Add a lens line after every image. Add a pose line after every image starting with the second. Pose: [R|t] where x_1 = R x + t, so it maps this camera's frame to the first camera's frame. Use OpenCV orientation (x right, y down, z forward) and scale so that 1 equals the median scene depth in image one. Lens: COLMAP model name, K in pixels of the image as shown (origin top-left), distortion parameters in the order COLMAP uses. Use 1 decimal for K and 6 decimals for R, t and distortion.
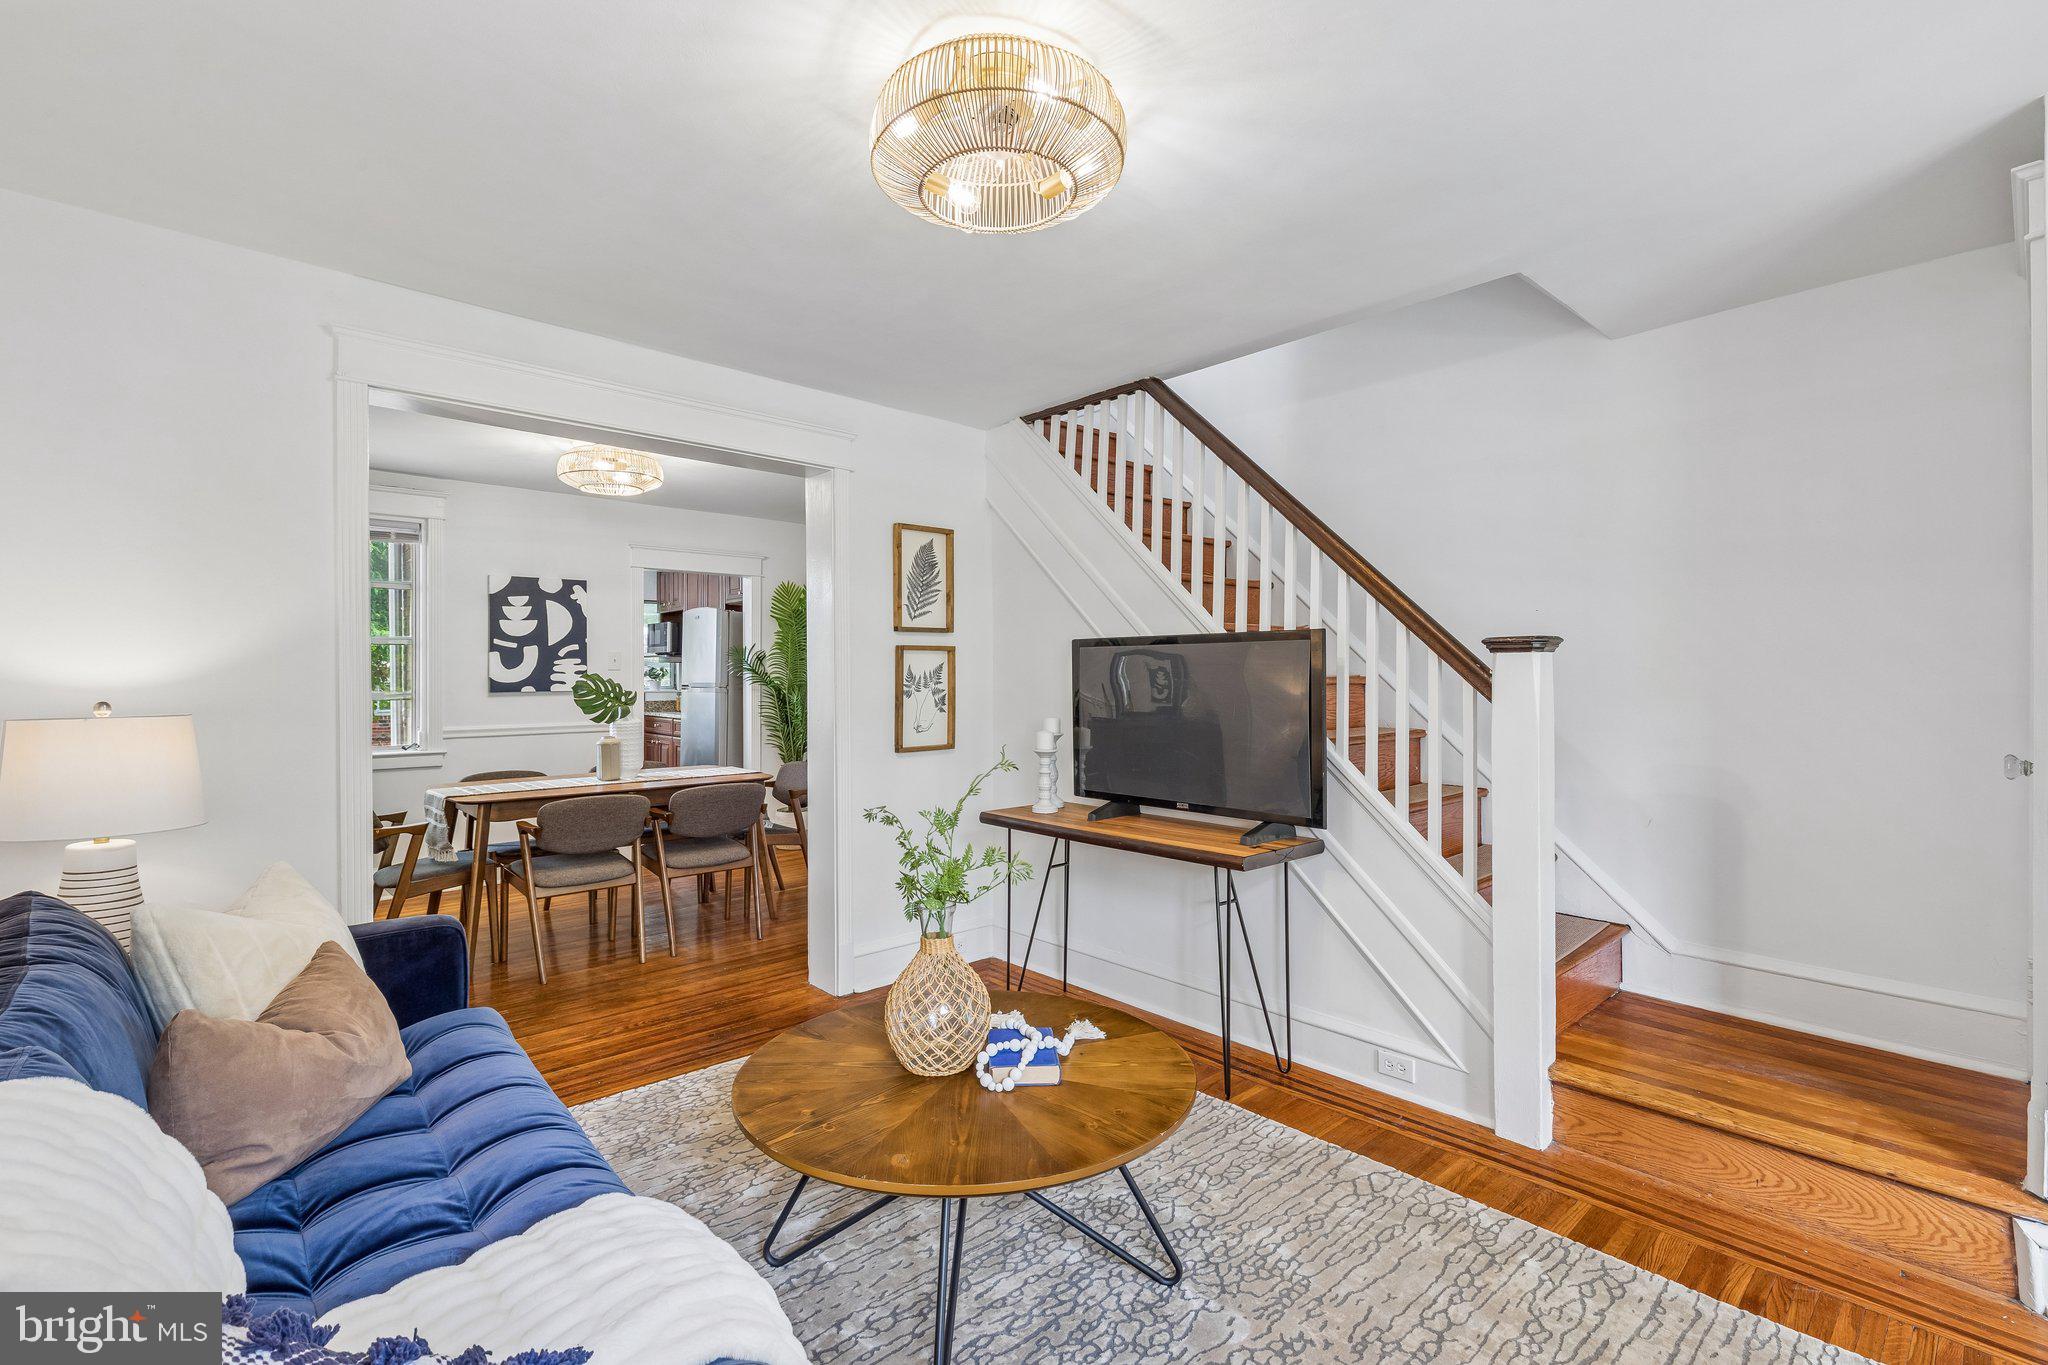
lens RADIAL K [[923.5, 0, 1025.9], [0, 923.5, 674.2], [0, 0, 1]] dist [0.005312, -0.001042]
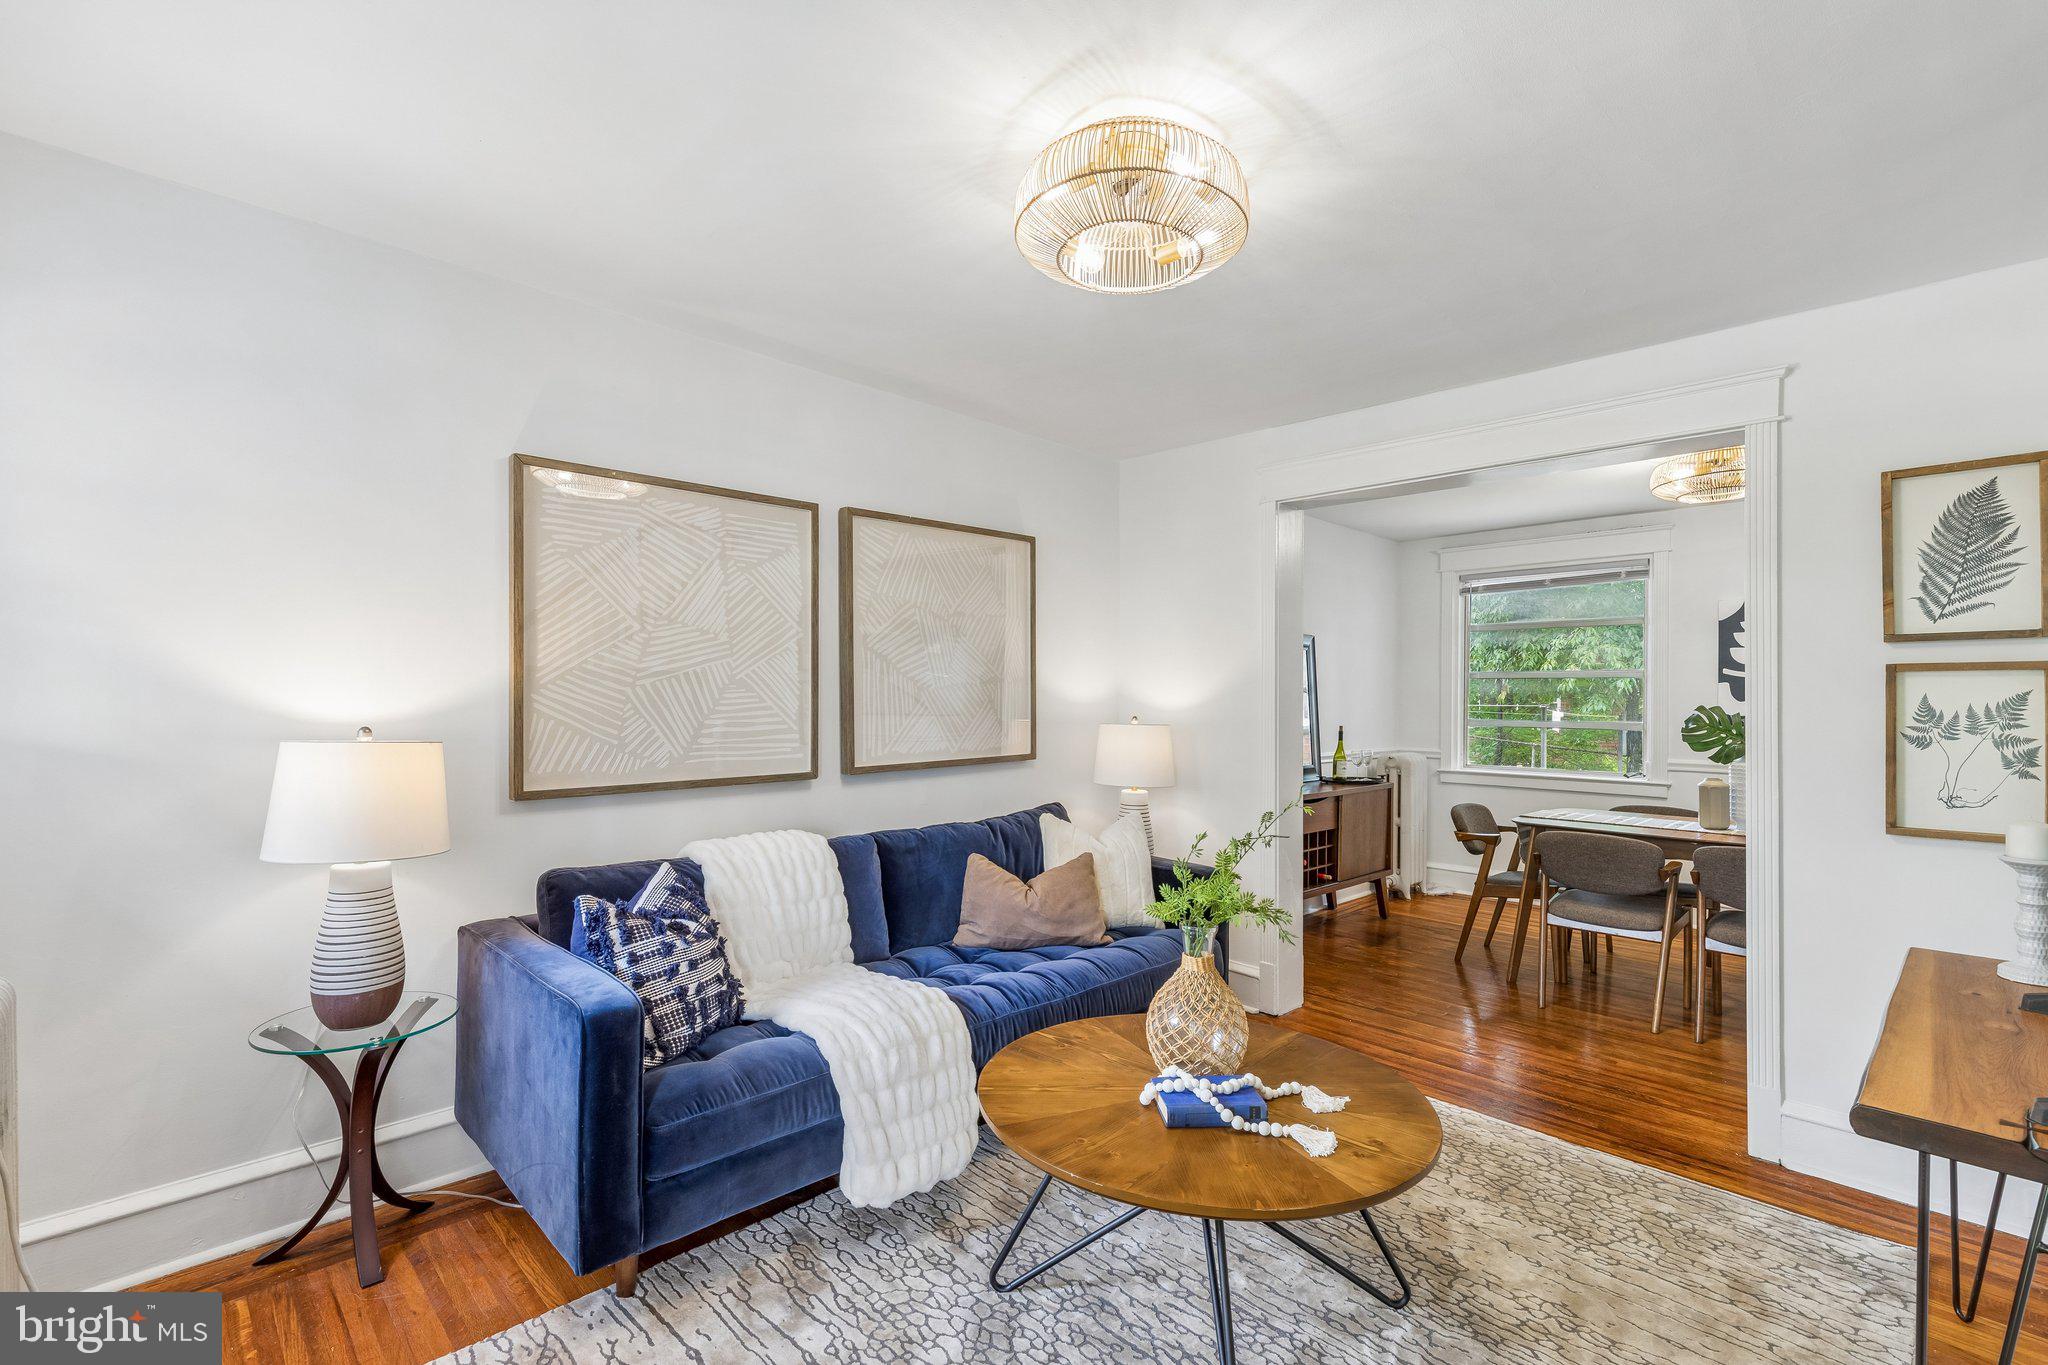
lens RADIAL K [[923.5, 0, 1025.2], [0, 923.5, 694.0], [0, 0, 1]] dist [0.005312, -0.001042]
pose [[0.029809, -0.004818, -0.999544, 0.328019], [-0.009259, 0.999944, -0.005096, -0.001381], [0.999513, 0.009406, 0.029763, 0.265719]]
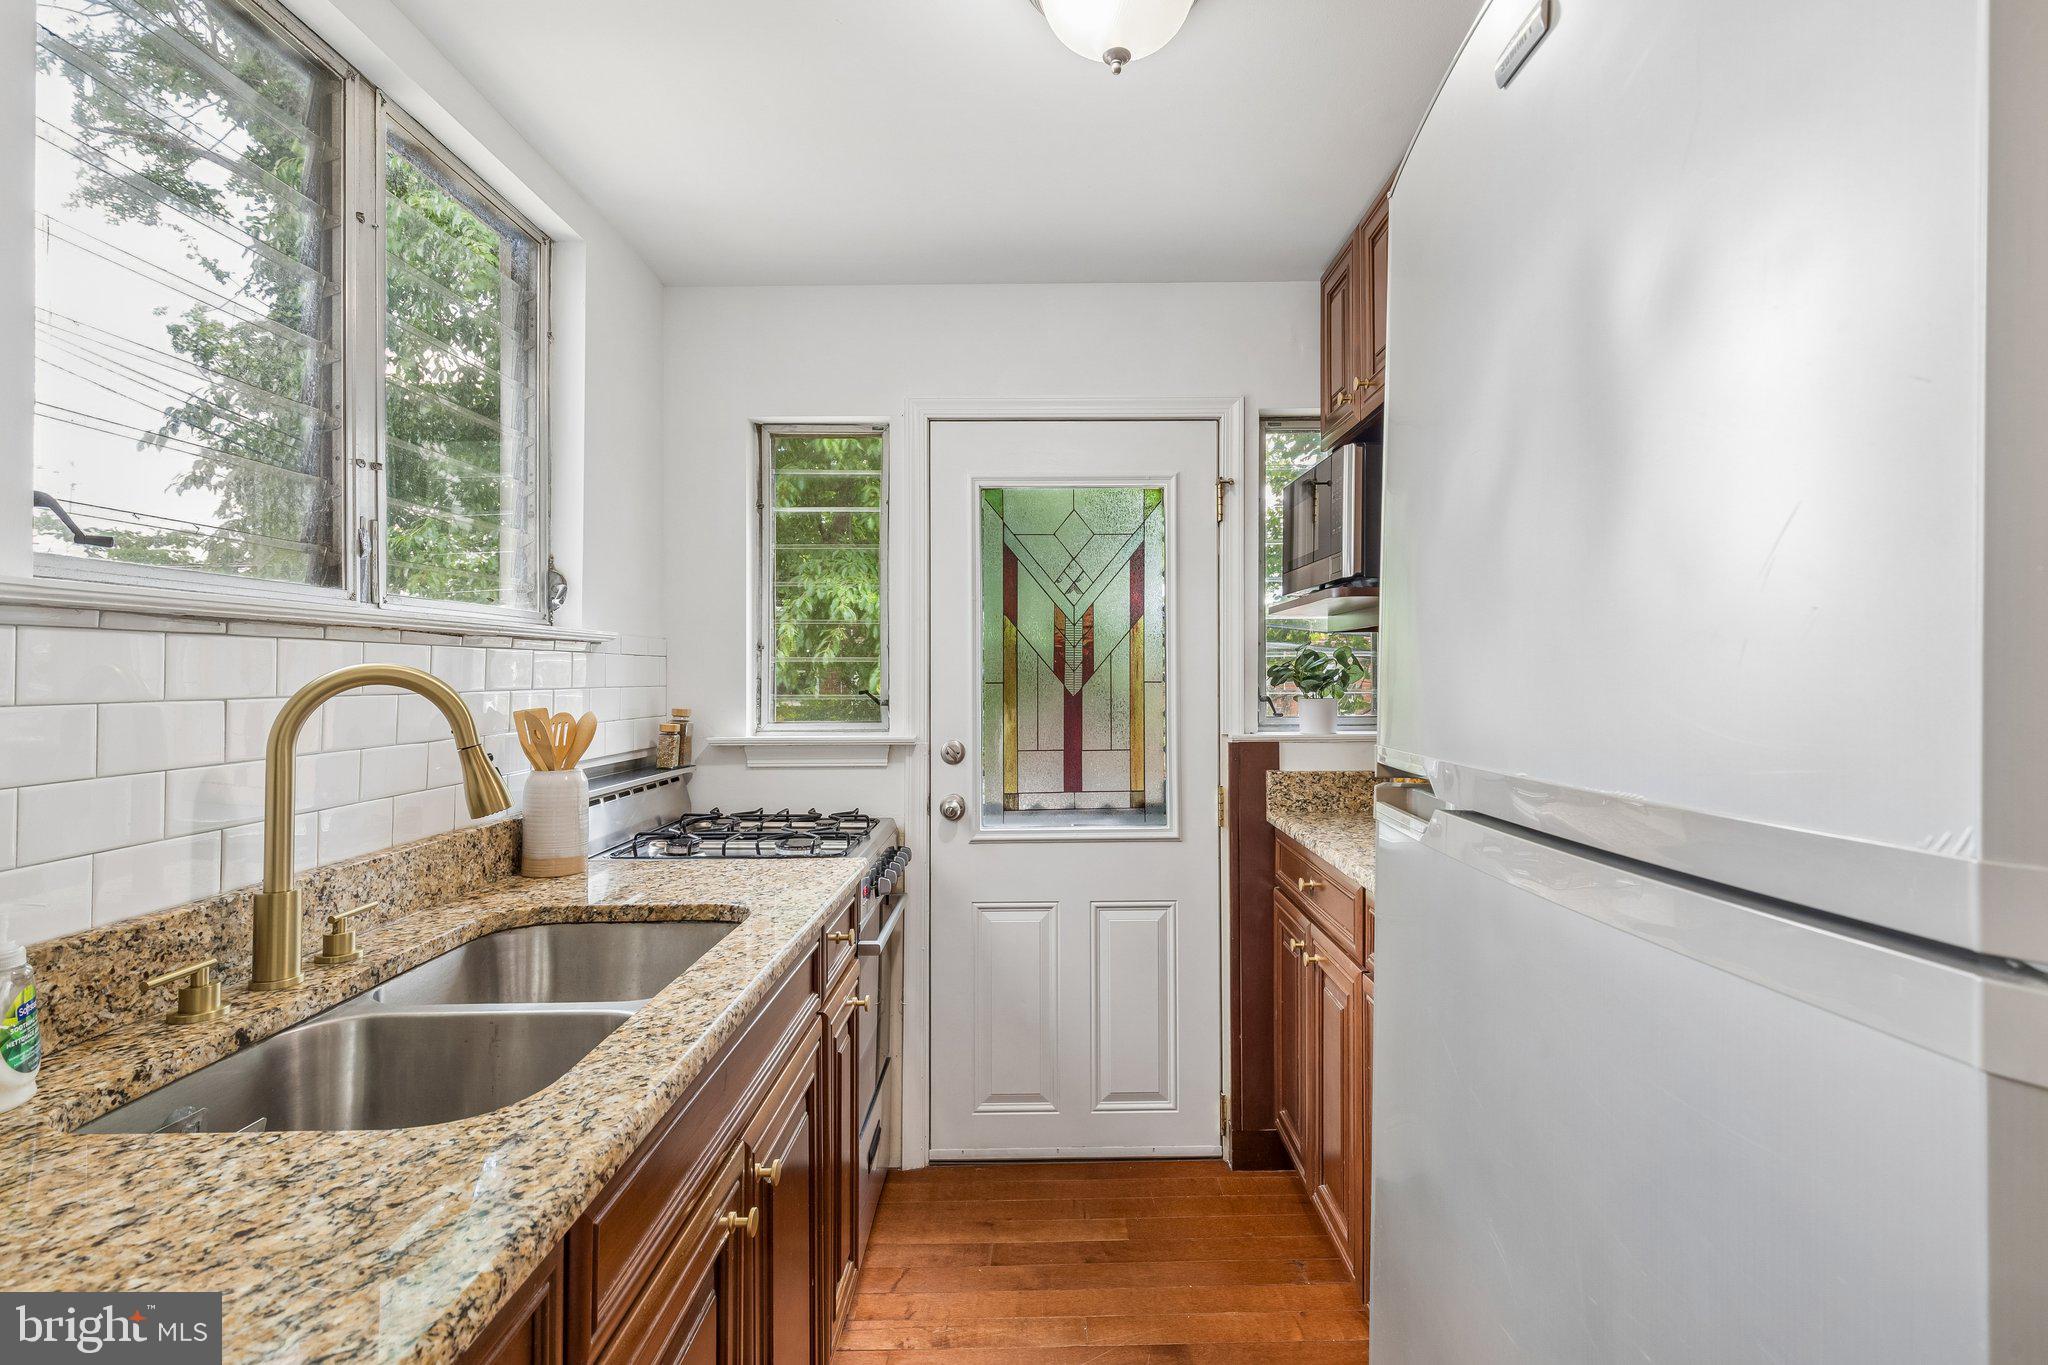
lens RADIAL K [[923.5, 0, 1087.7], [0, 923.5, 659.4], [0, 0, 1]] dist [0.005312, -0.001042]
pose [[0.753567, -0.009934, -0.657296, -0.406840], [0.001977, 0.999916, -0.012845, -0.001513], [0.657368, 0.008381, 0.753523, 1.120663]]
